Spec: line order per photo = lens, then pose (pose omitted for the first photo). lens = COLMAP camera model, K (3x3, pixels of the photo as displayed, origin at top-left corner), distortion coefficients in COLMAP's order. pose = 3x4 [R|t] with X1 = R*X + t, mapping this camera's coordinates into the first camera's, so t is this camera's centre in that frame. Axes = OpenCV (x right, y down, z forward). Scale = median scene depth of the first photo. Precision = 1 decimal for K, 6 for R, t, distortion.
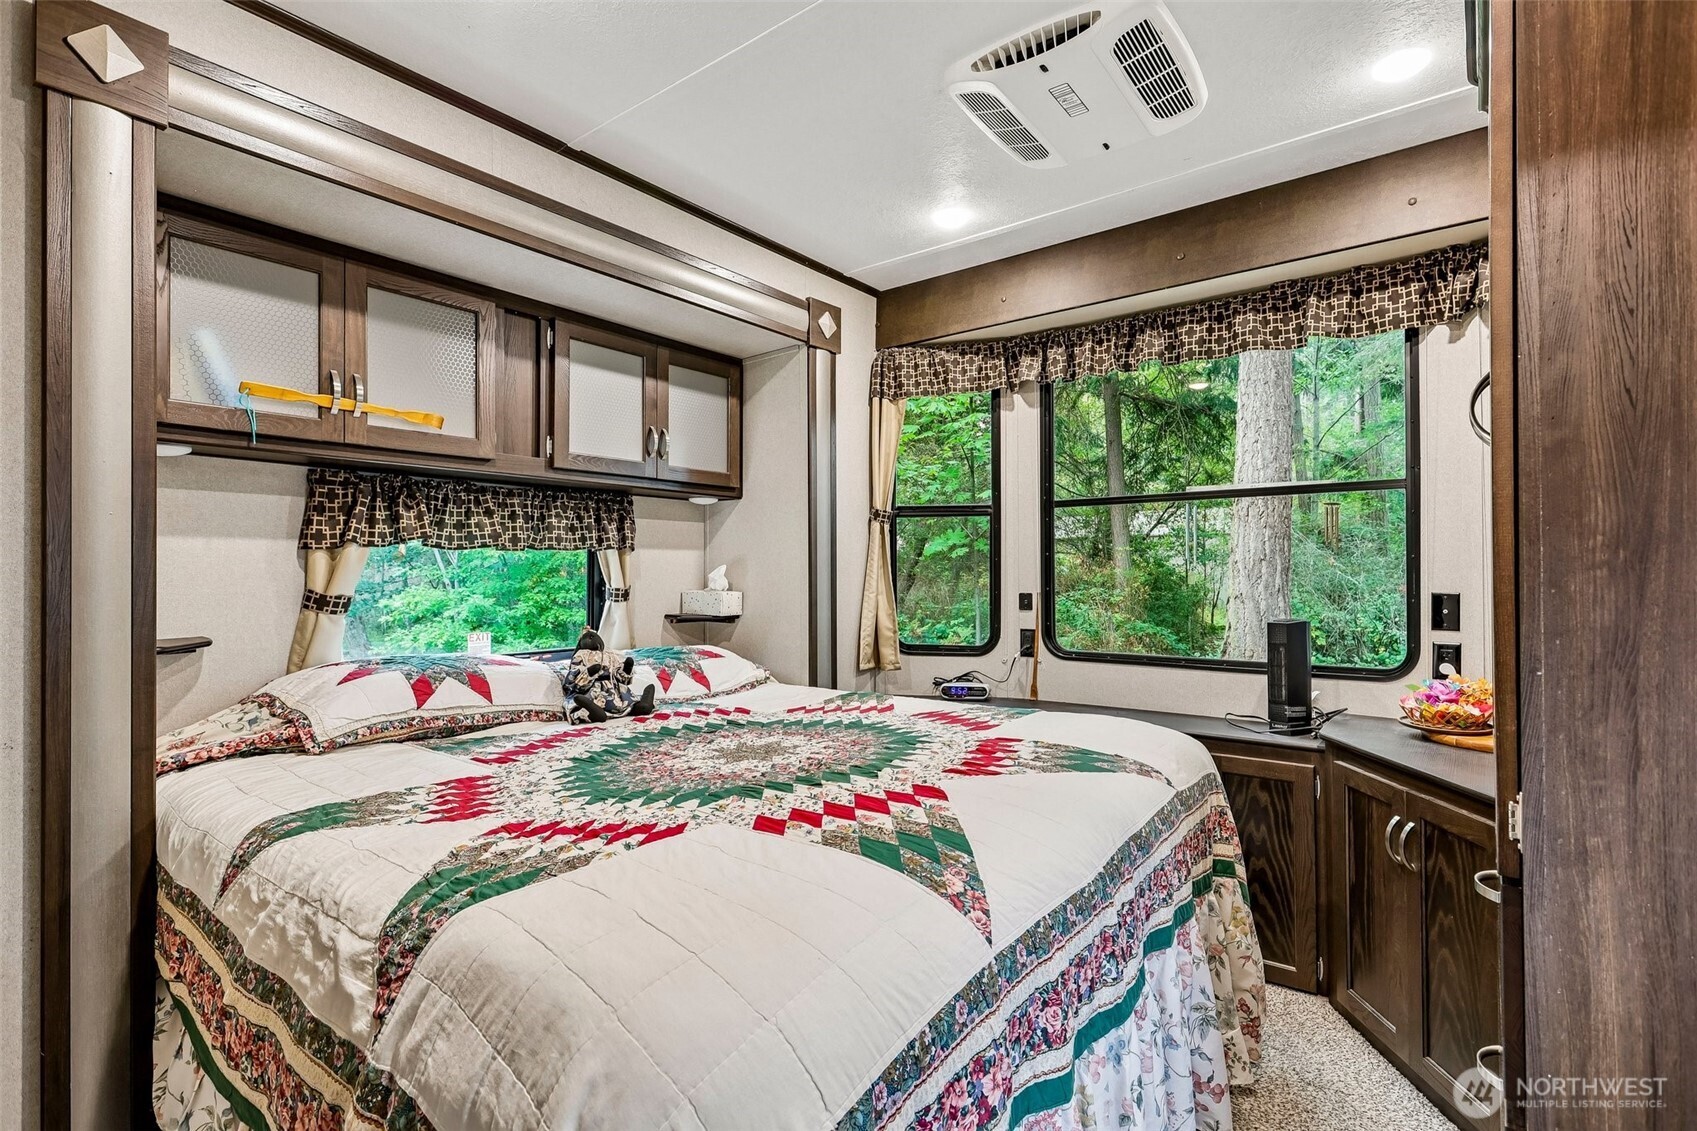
lens RADIAL K [[816.5, 0, 848.6], [0, 816.5, 567.5], [0, 0, 1]] dist [0.012580, 0.000434]
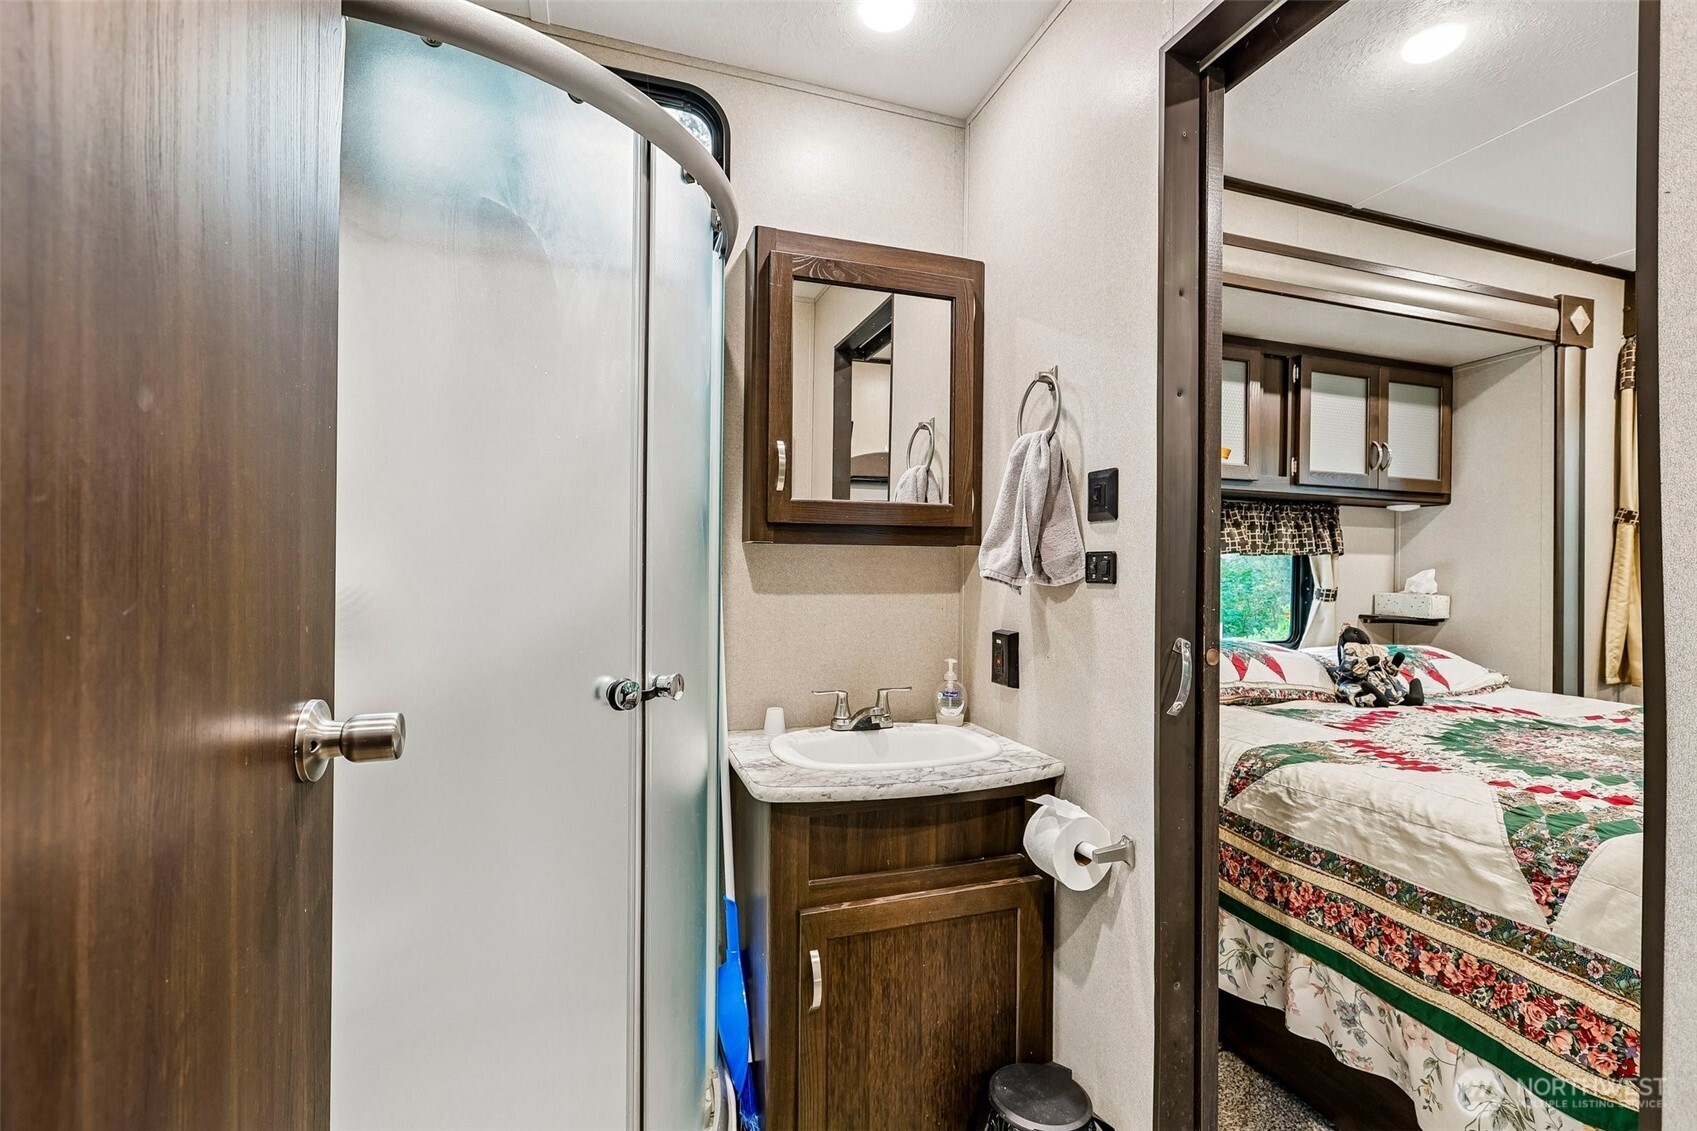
lens RADIAL K [[751.0, 0, 851.6], [0, 751.0, 564.6], [0, 0, 1]] dist [0.001507, 0.001449]
pose [[0.838659, 0.009965, -0.544566, -0.275480], [-0.011776, 0.999931, 0.000161, -0.000662], [0.544530, 0.006278, 0.838718, -0.215400]]
